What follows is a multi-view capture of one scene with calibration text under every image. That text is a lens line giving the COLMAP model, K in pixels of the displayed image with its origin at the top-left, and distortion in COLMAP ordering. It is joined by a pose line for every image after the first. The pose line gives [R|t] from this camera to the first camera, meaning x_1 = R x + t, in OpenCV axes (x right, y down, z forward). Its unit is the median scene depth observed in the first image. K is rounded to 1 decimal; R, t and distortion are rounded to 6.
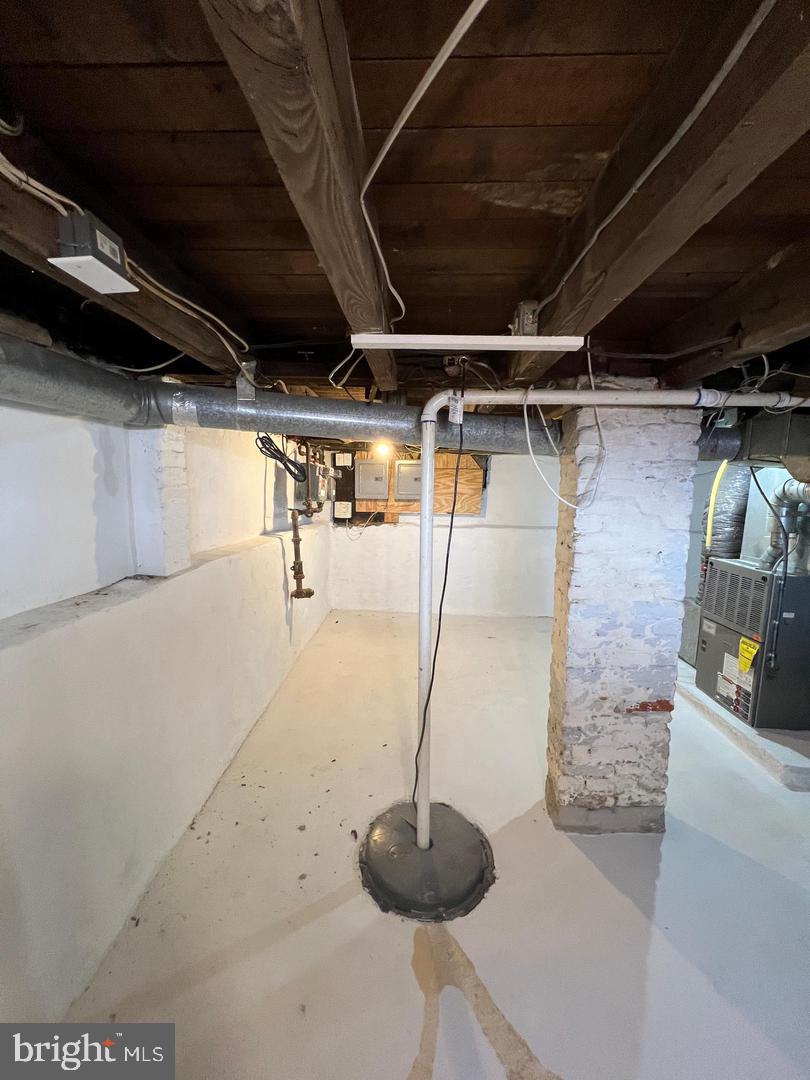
lens RADIAL K [[435.6, 0, 404.1], [0, 435.6, 539.1], [0, 0, 1]] dist [-0.001221, 0.000828]
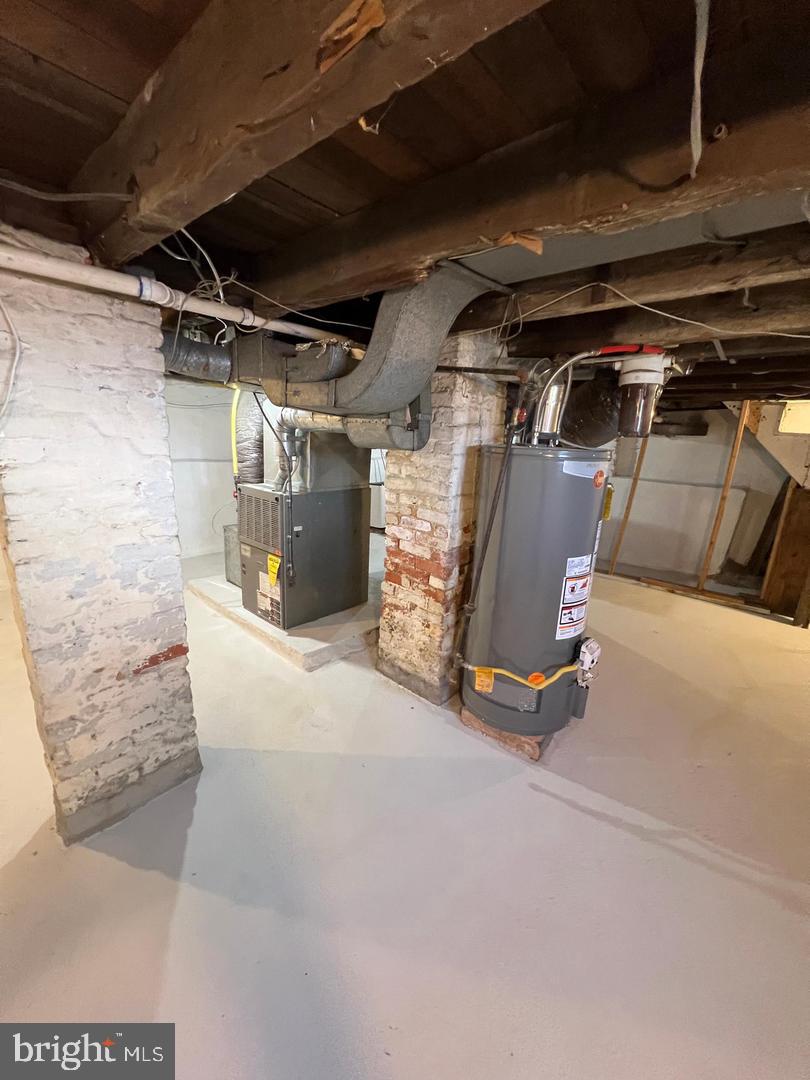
lens RADIAL K [[435.6, 0, 401.1], [0, 435.6, 540.4], [0, 0, 1]] dist [-0.001221, 0.000828]
pose [[0.638644, -0.181334, 0.747831, 0.253842], [0.066295, 0.981190, 0.181303, 0.019192], [-0.766641, -0.066210, 0.638653, 0.067936]]
